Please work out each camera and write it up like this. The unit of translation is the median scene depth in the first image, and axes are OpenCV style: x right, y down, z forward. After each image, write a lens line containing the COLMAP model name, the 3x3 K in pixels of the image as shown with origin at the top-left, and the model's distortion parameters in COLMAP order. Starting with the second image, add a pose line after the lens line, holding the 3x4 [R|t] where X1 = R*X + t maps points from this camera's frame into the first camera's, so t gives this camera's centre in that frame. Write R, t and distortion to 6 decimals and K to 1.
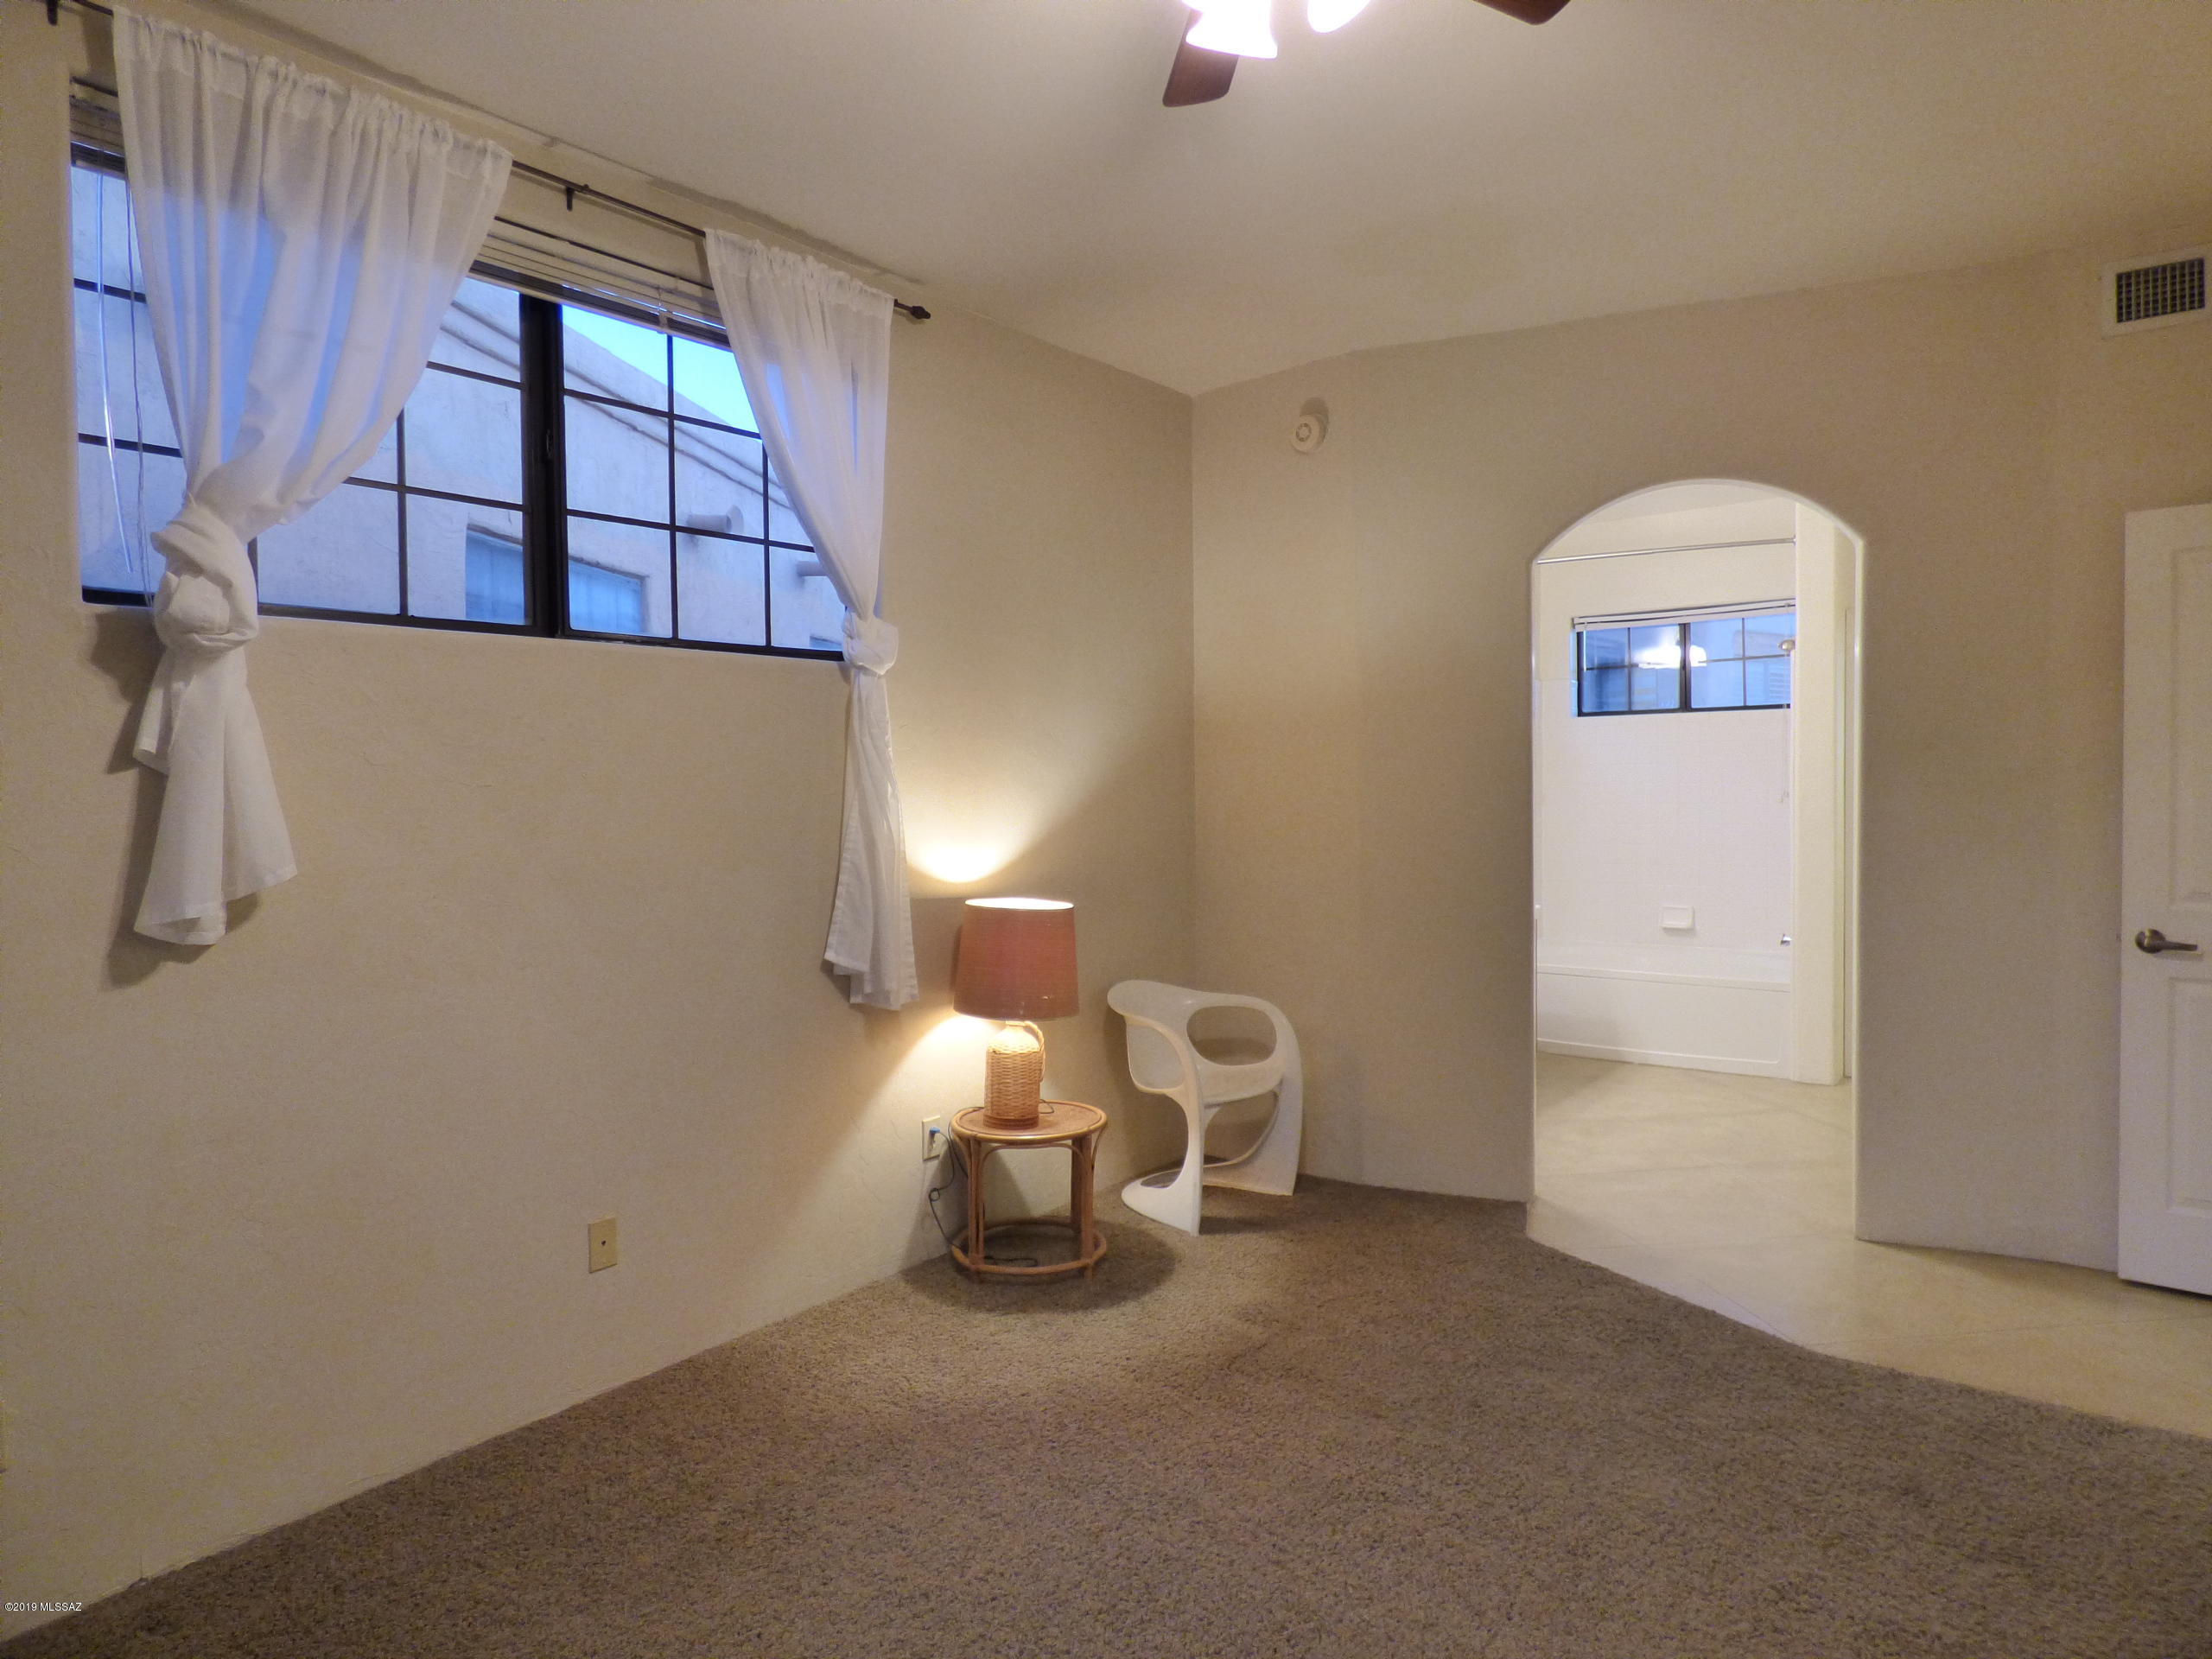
lens RADIAL K [[1328.2, 0, 1110.8], [0, 1328.2, 813.6], [0, 0, 1]] dist [-0.015900, 0.004454]
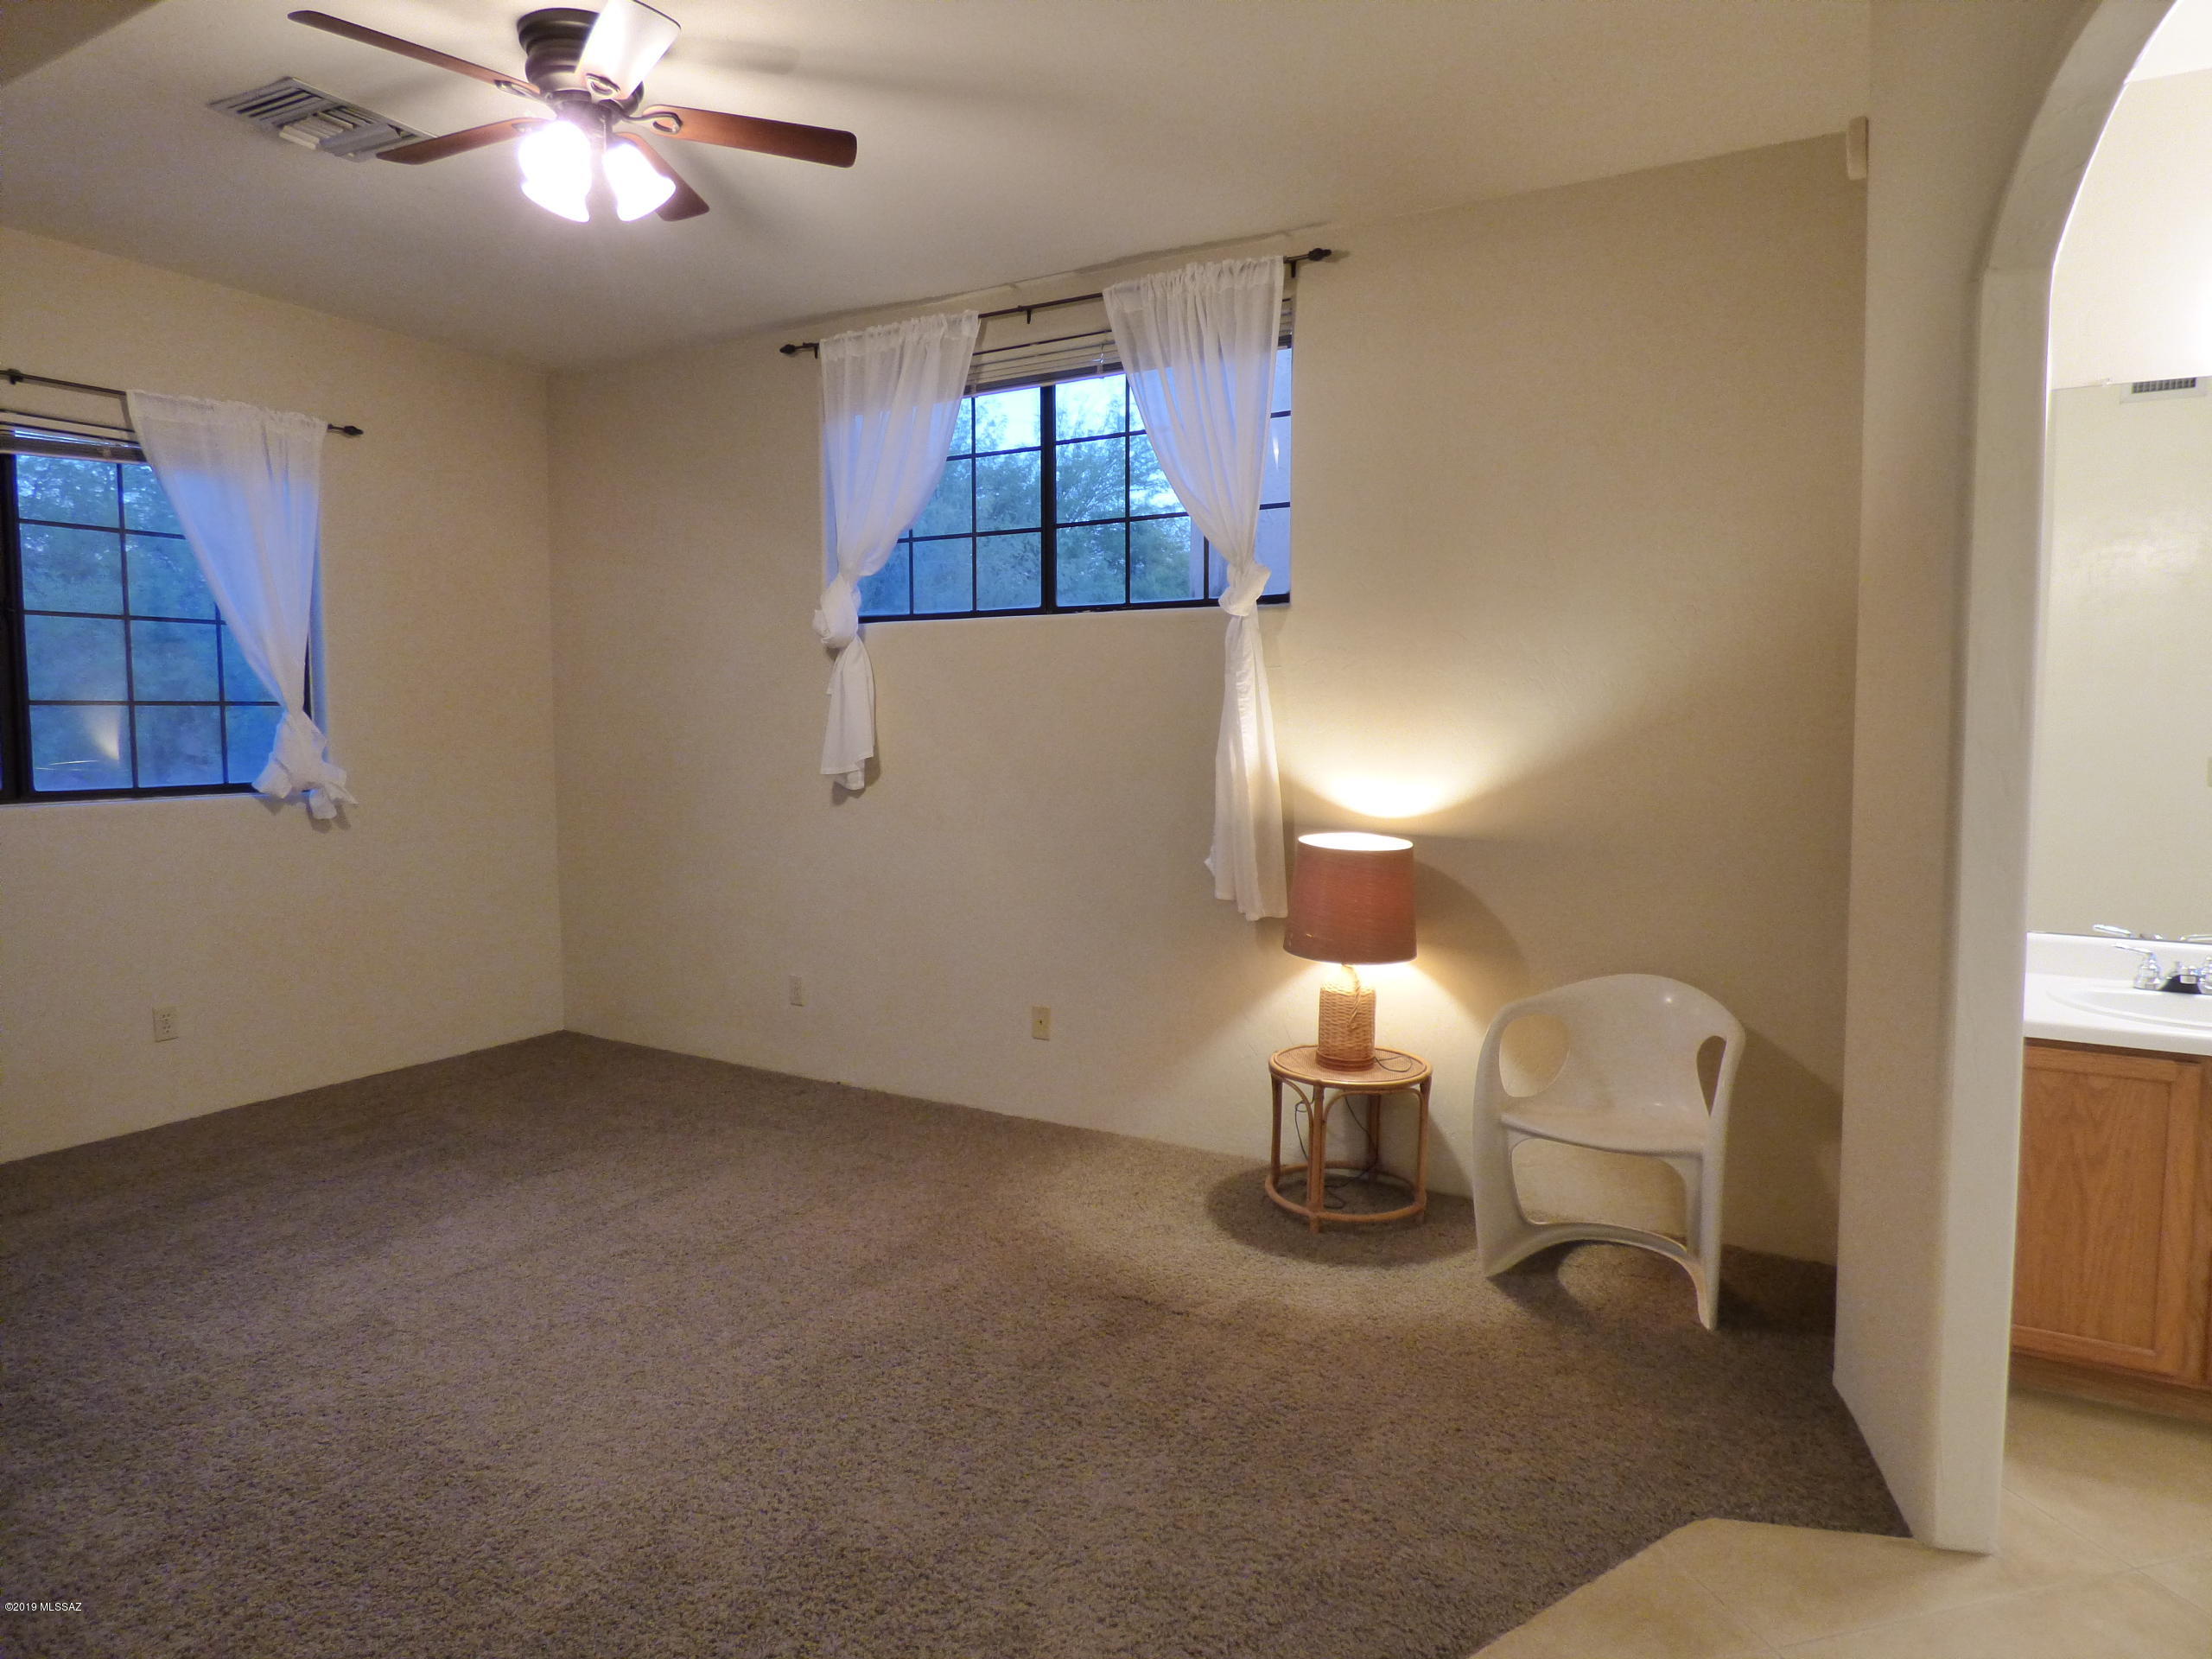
lens RADIAL K [[1328.2, 0, 1122.2], [0, 1328.2, 838.8], [0, 0, 1]] dist [-0.015900, 0.004454]
pose [[0.122191, 0.096844, -0.987771, 1.108958], [-0.035870, 0.995009, 0.093116, -0.023870], [0.991858, 0.024053, 0.125055, 0.917615]]
